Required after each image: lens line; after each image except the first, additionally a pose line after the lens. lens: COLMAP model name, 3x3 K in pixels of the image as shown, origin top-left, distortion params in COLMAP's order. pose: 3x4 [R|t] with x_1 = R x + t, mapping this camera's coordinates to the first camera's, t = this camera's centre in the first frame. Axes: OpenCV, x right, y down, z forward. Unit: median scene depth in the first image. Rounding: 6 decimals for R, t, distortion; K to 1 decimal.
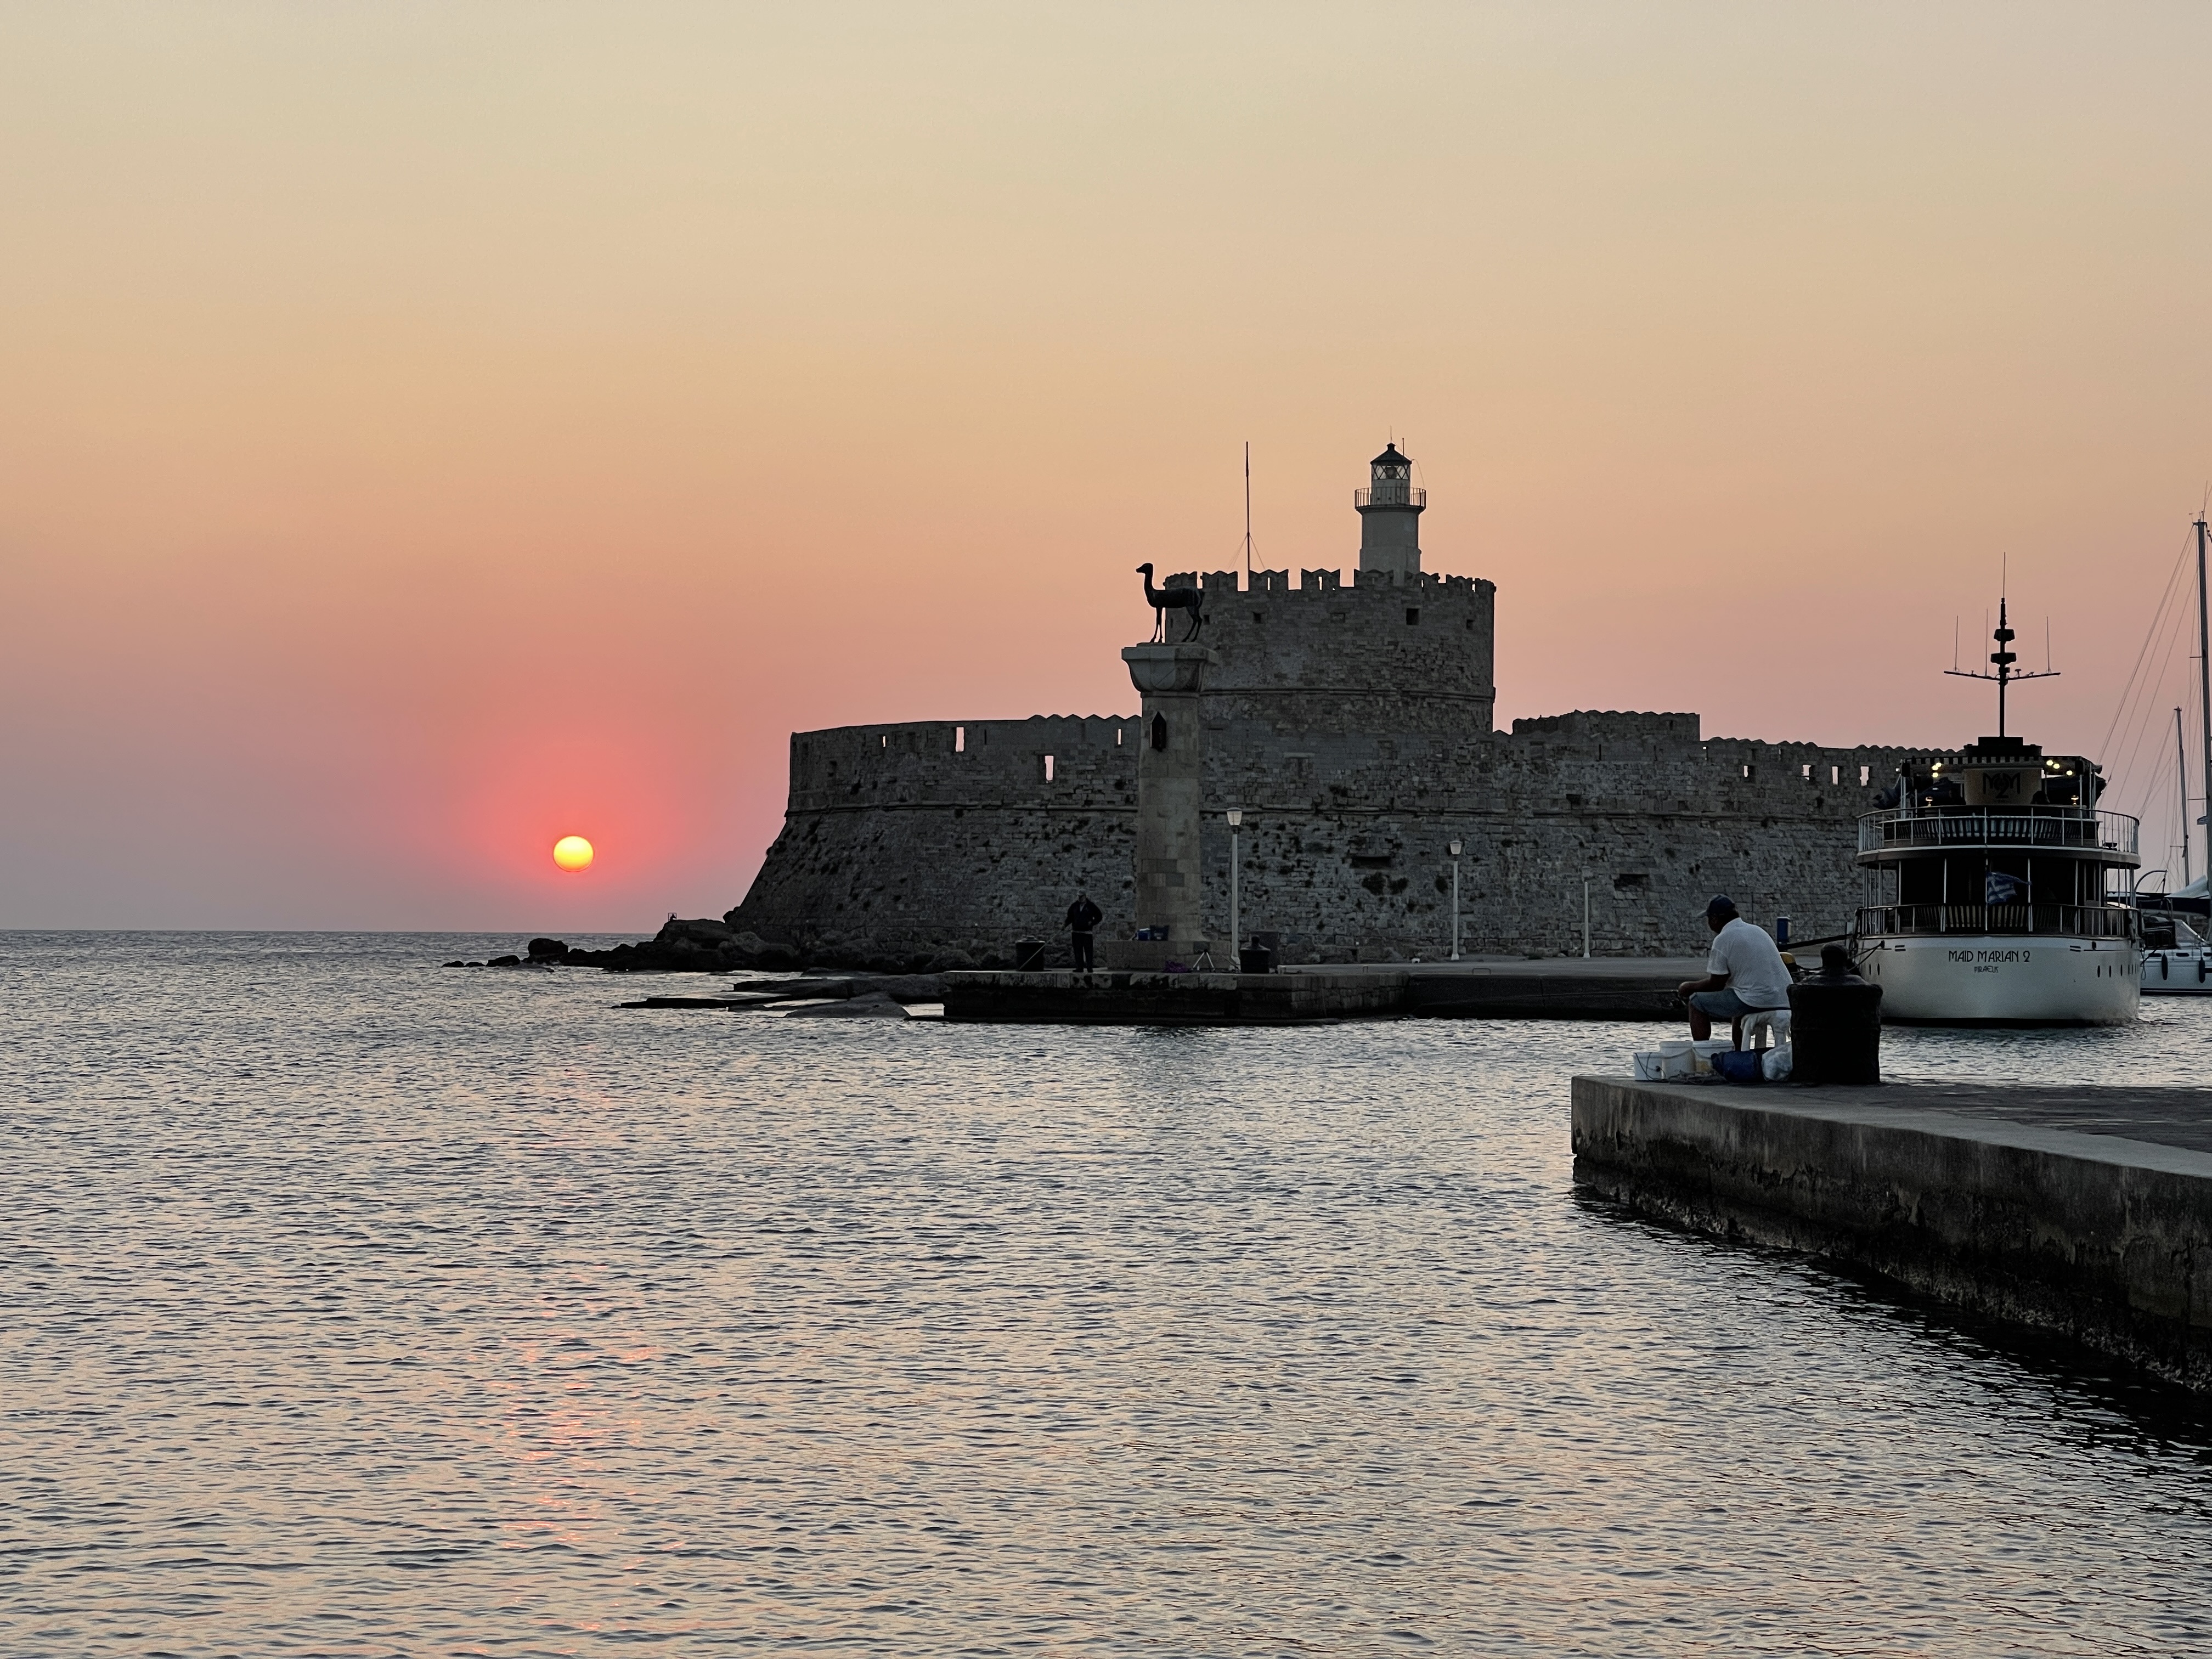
lens RADIAL K [[4125.3, 0, 1138.1], [0, 4125.3, 843.8], [0, 0, 1]] dist [0.192060, 0.000000]
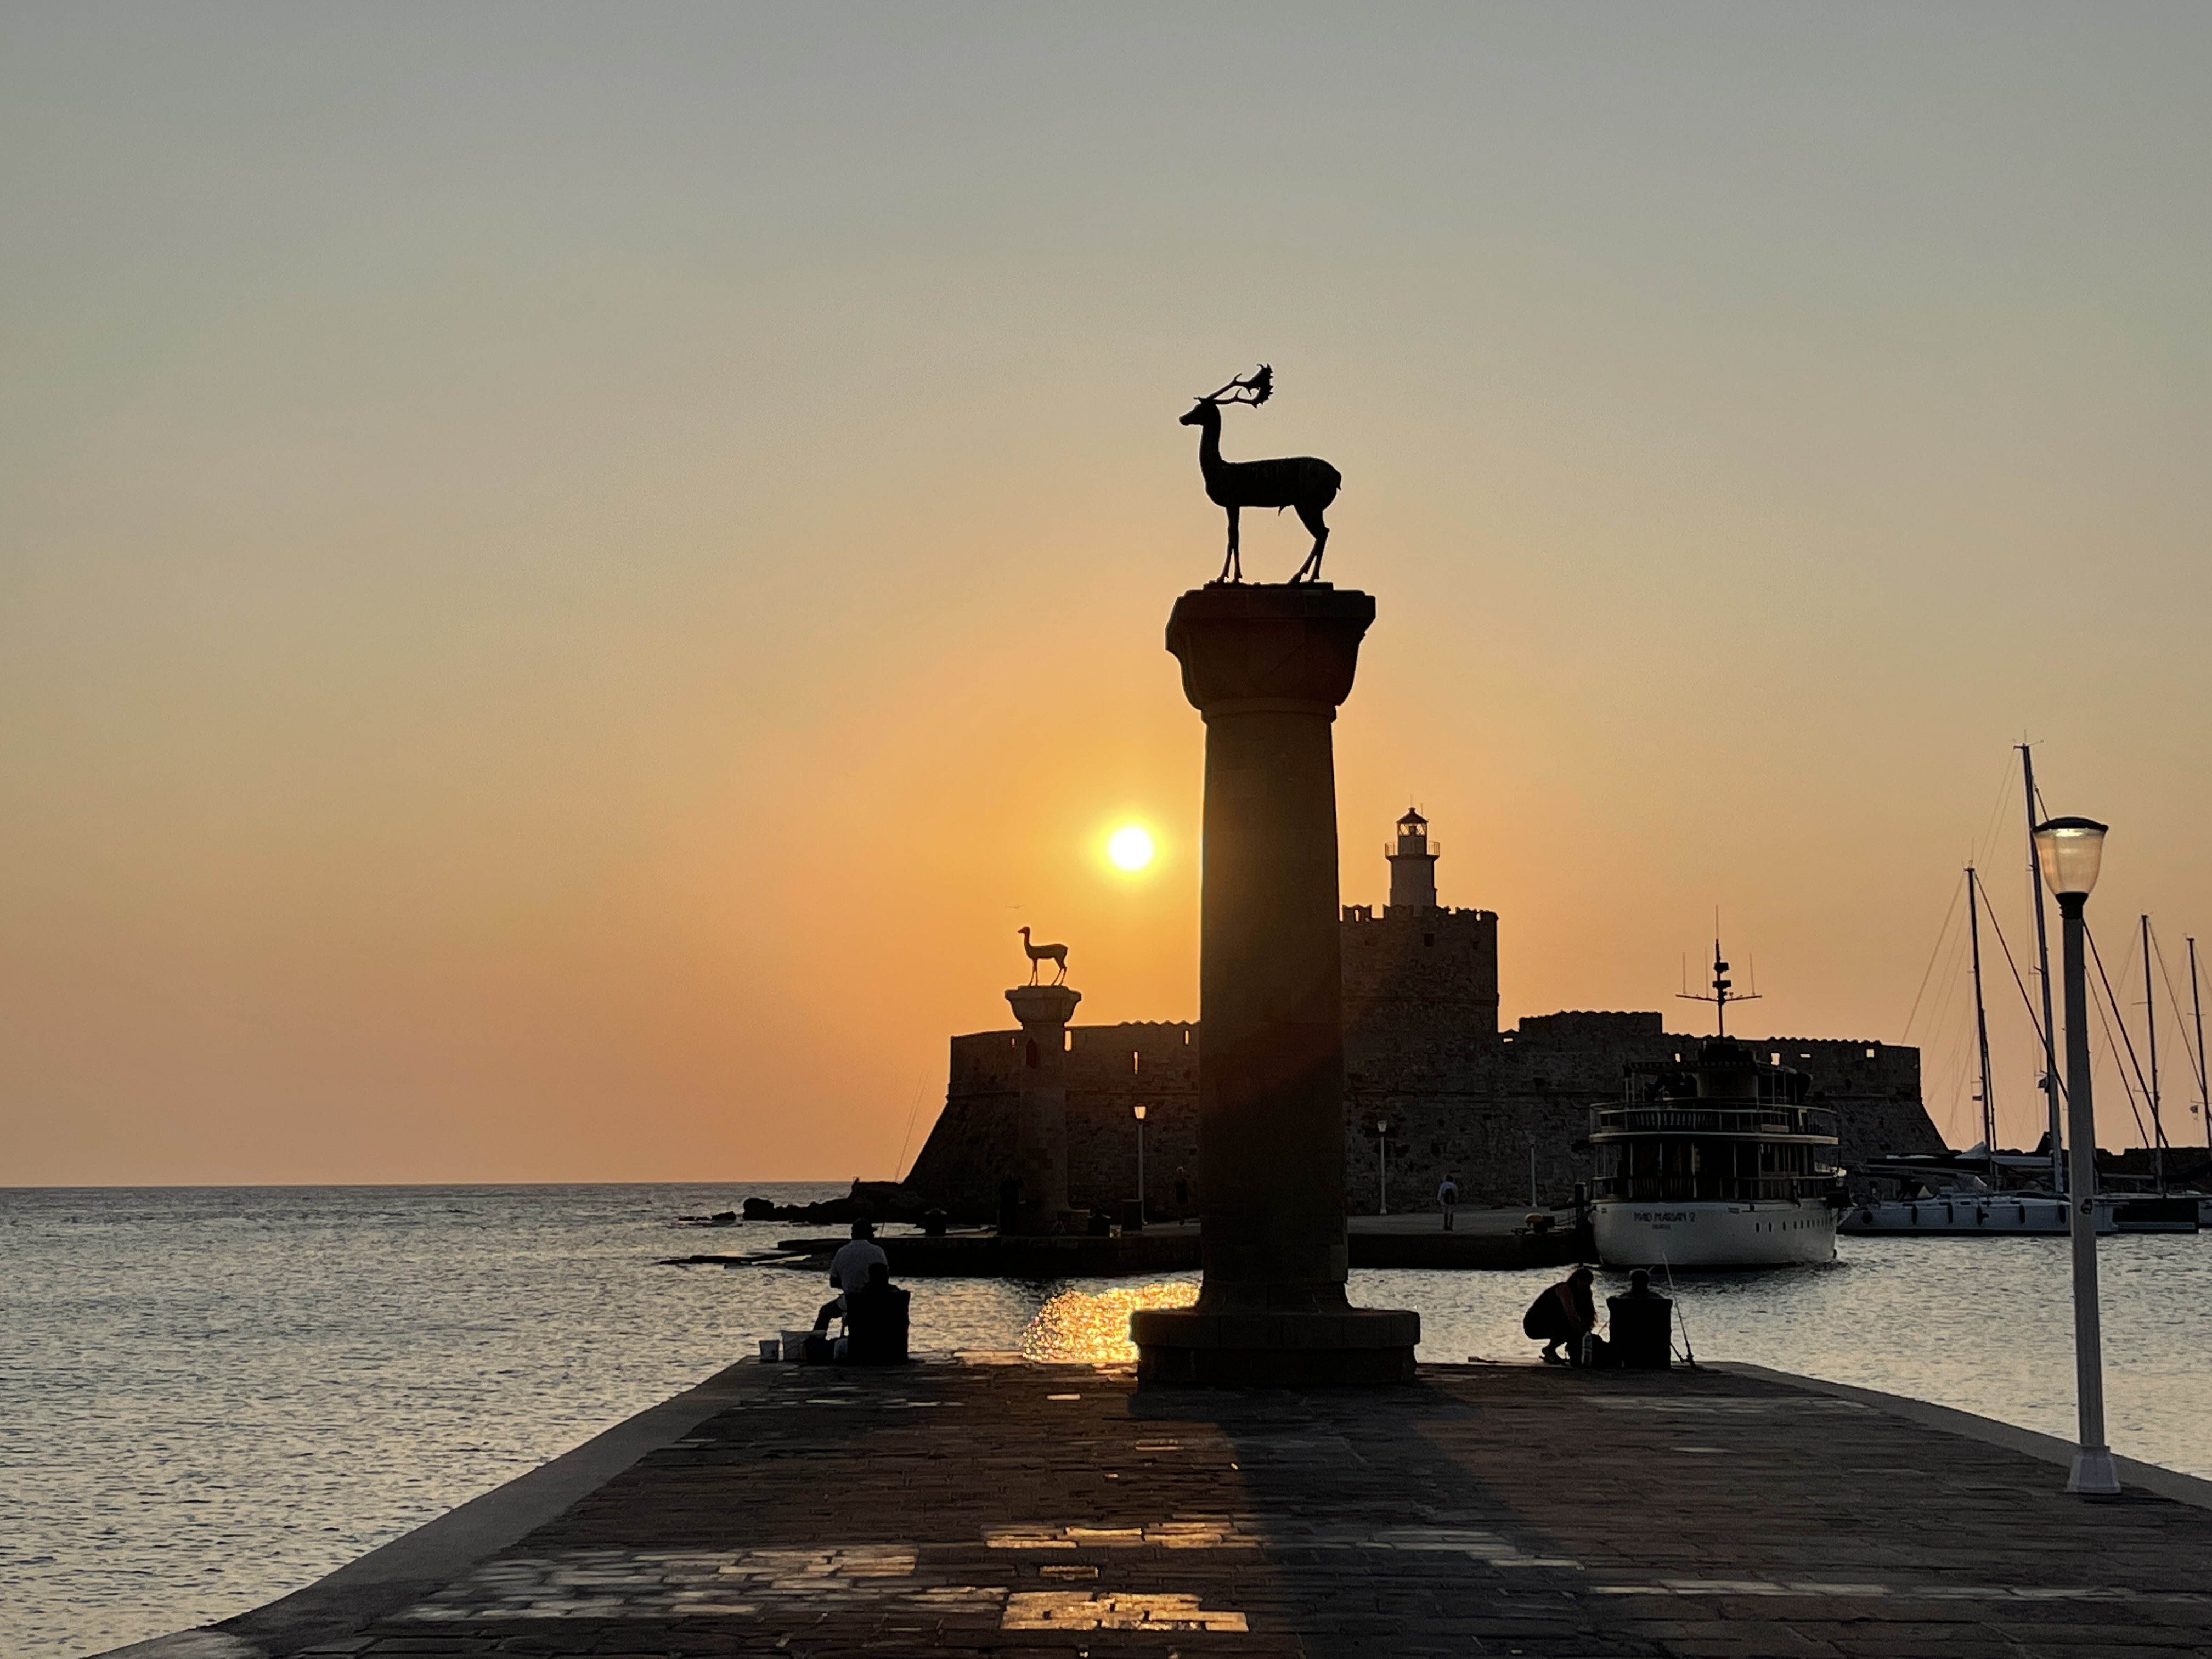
lens RADIAL K [[3209.8, 0, 1120.2], [0, 3209.8, 833.1], [0, 0, 1]] dist [0.165804, 0.000000]
pose [[0.997091, -0.018541, -0.073925, 0.050895], [0.012219, 0.996300, -0.085071, -0.004201], [0.075229, 0.083920, 0.993629, -0.016944]]
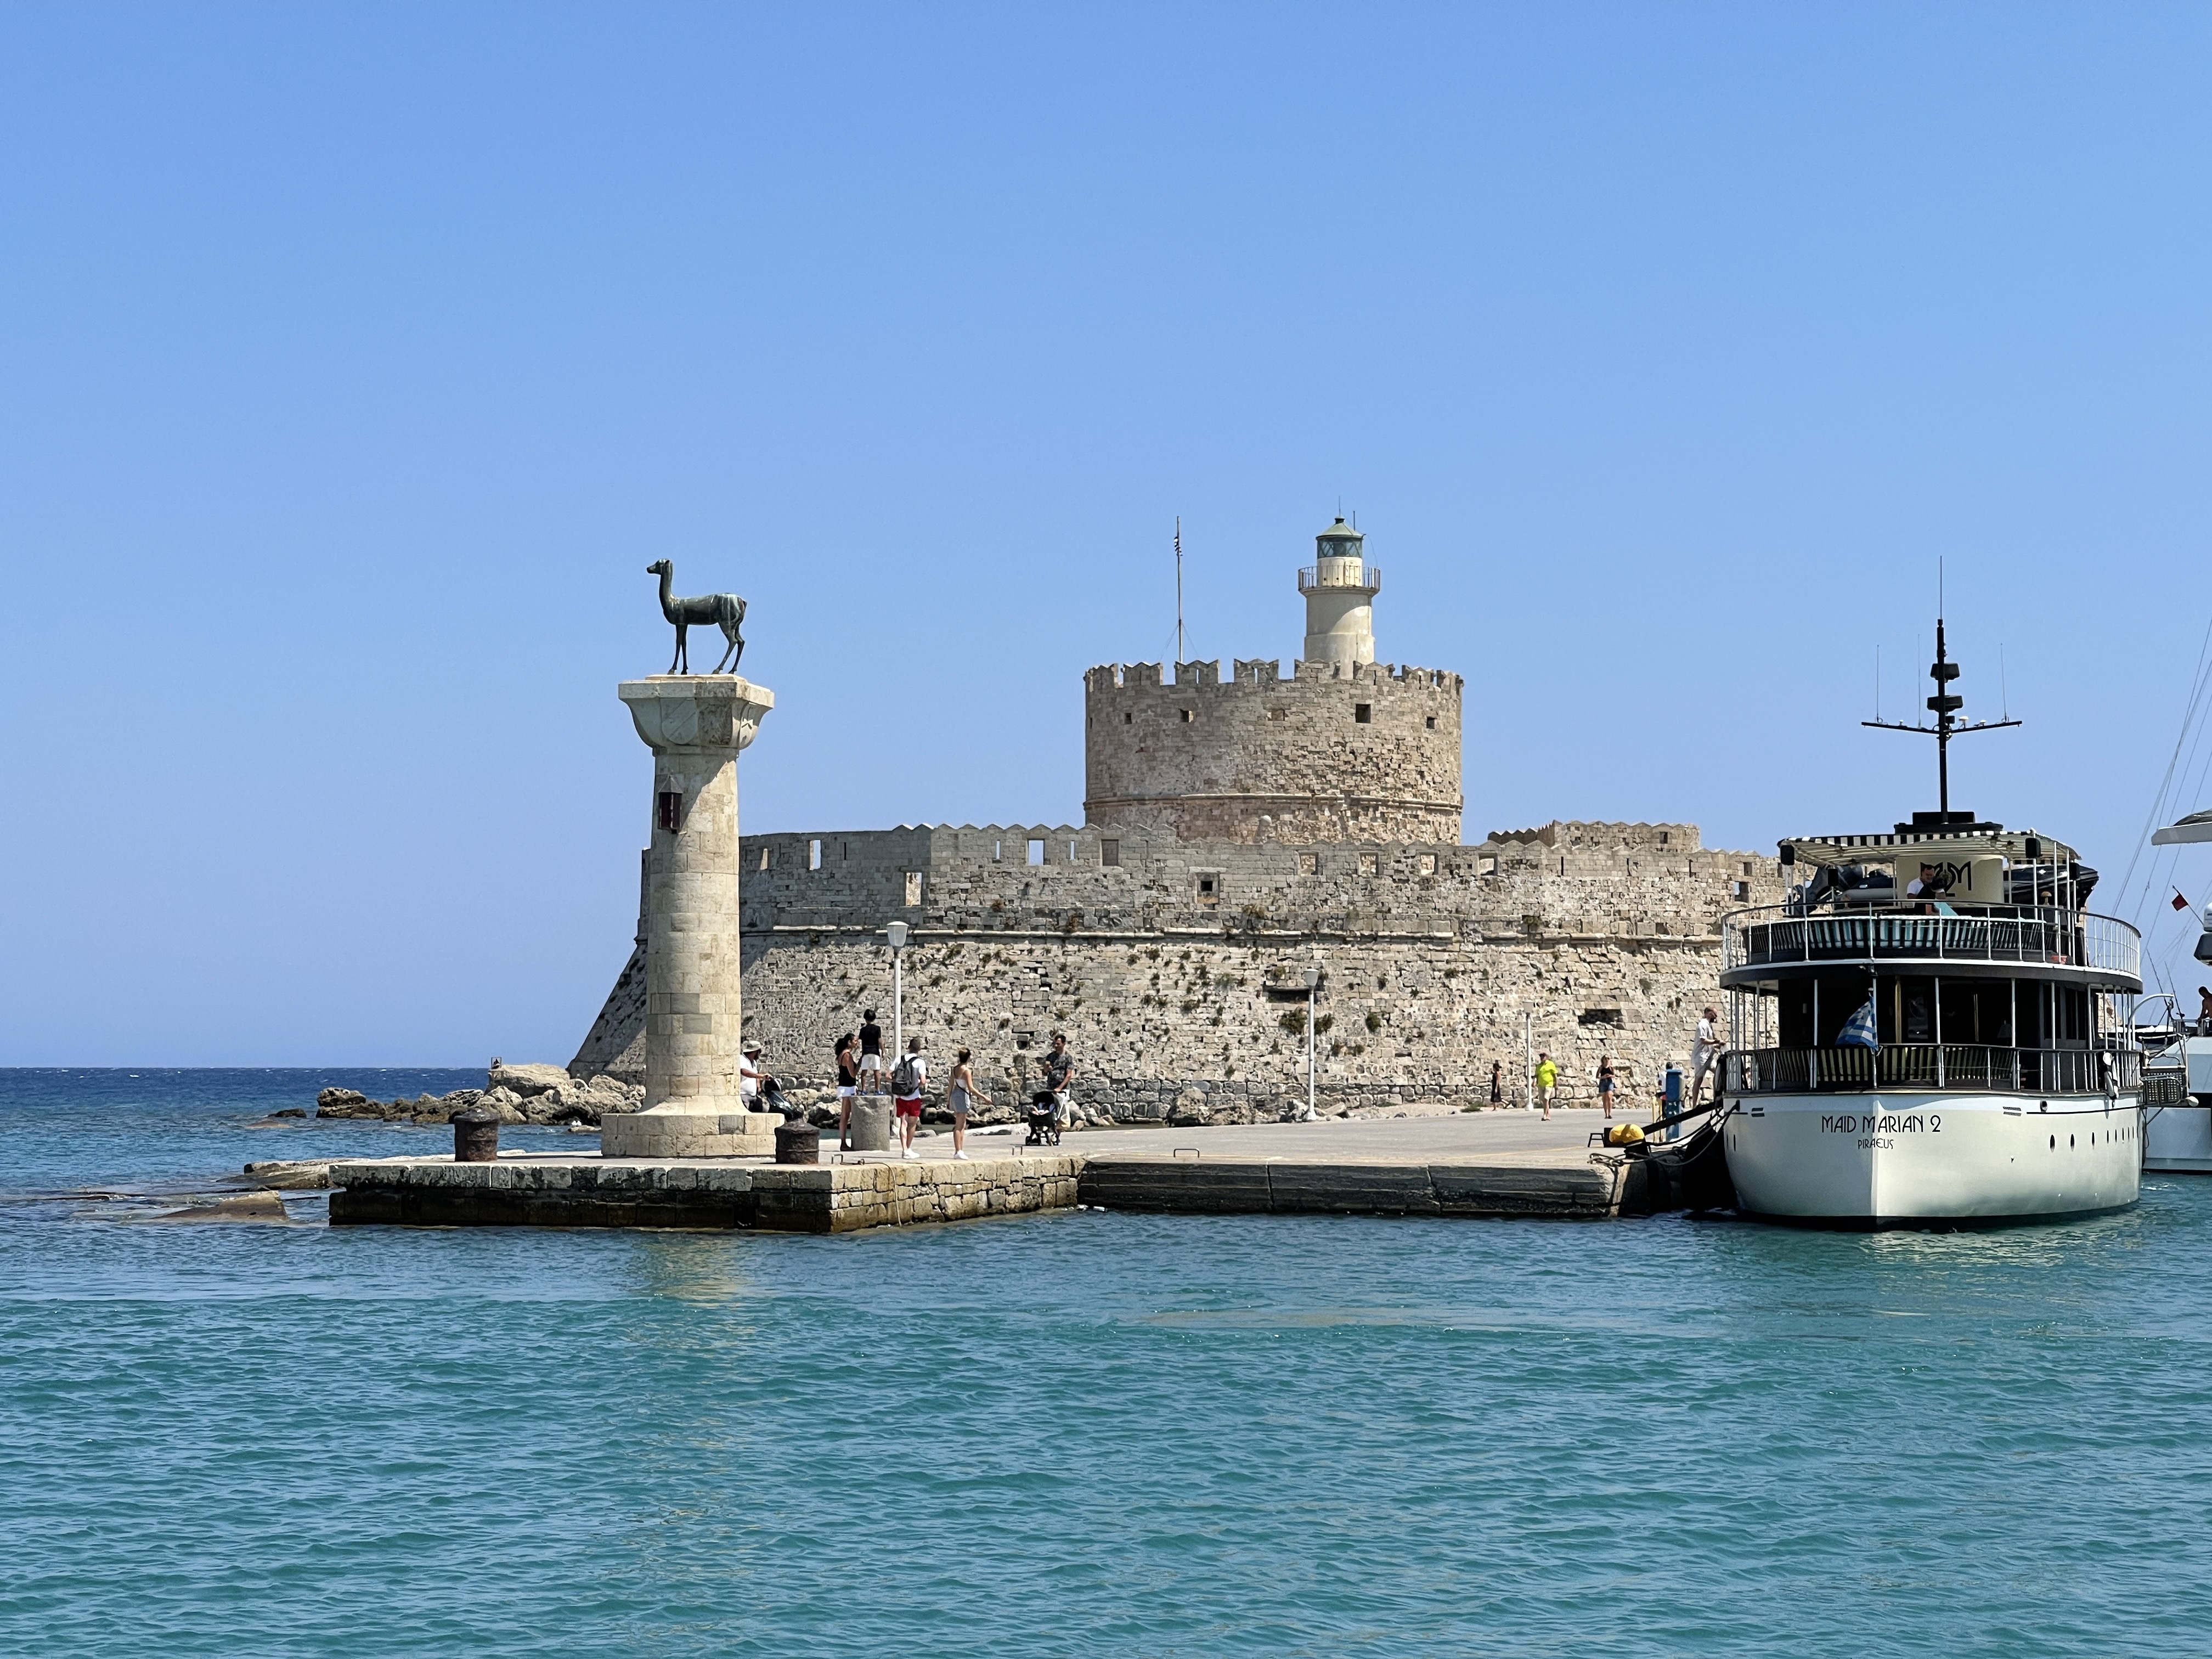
lens RADIAL K [[4125.3, 0, 1106.4], [0, 4125.3, 885.4], [0, 0, 1]] dist [0.192060, 0.000000]
pose [[0.999520, -0.003816, -0.030745, 0.044350], [0.003127, 0.999744, -0.022420, 0.000608], [0.030823, 0.022313, 0.999276, 0.147710]]
